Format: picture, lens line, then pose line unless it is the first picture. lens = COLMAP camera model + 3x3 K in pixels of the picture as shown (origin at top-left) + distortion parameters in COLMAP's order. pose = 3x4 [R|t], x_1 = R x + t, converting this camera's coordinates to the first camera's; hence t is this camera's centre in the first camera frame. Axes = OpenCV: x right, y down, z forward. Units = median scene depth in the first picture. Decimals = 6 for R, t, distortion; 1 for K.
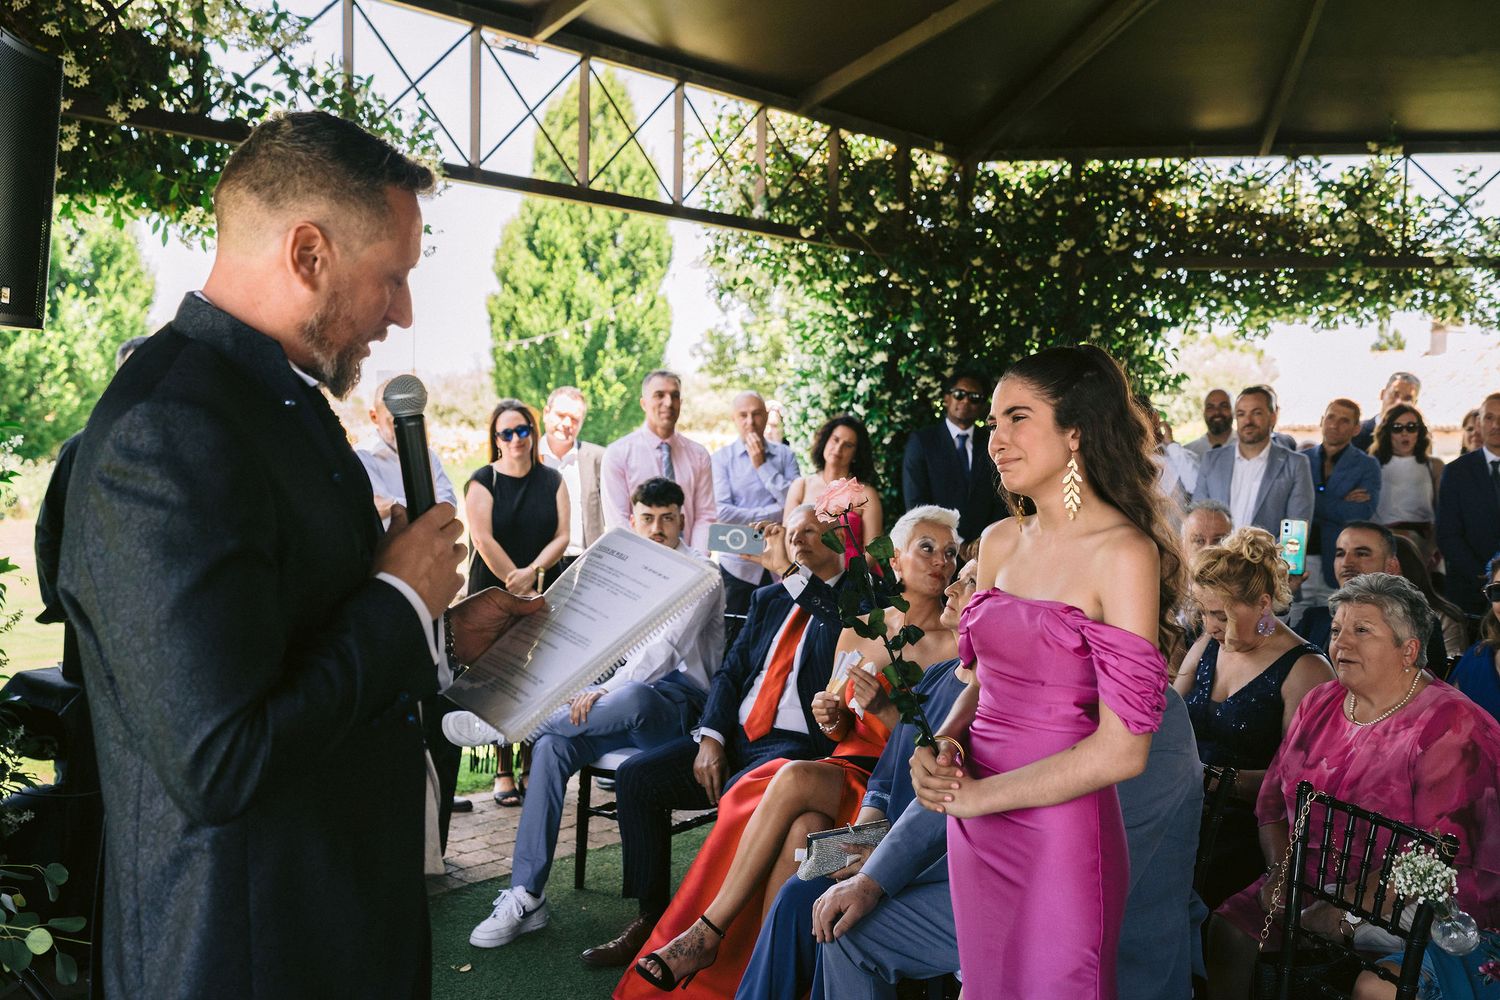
lens RADIAL K [[1485.3, 0, 730.7], [0, 1485.3, 494.3], [0, 0, 1]] dist [0.001736, -0.001143]
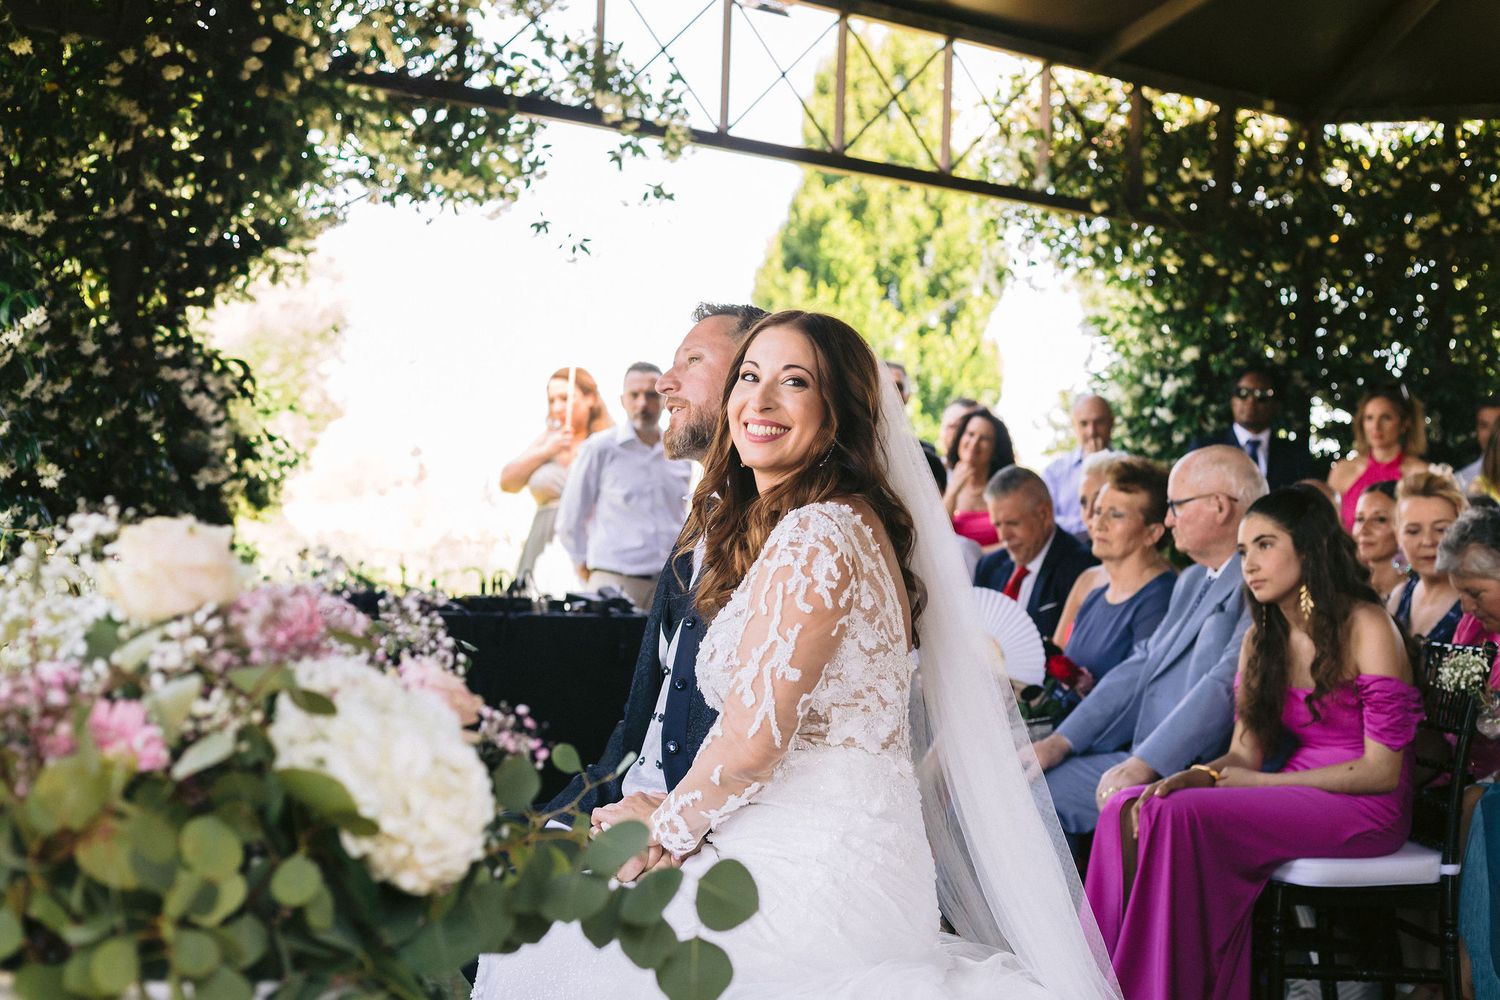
lens RADIAL K [[2250.7, 0, 750.0], [0, 2250.7, 500.0], [0, 0, 1]] dist [0.047586, -0.050241]
pose [[0.988043, 0.012883, -0.153641, 0.051182], [-0.022723, 0.997789, -0.062462, 0.076531], [0.152496, 0.065207, 0.986151, -0.298165]]
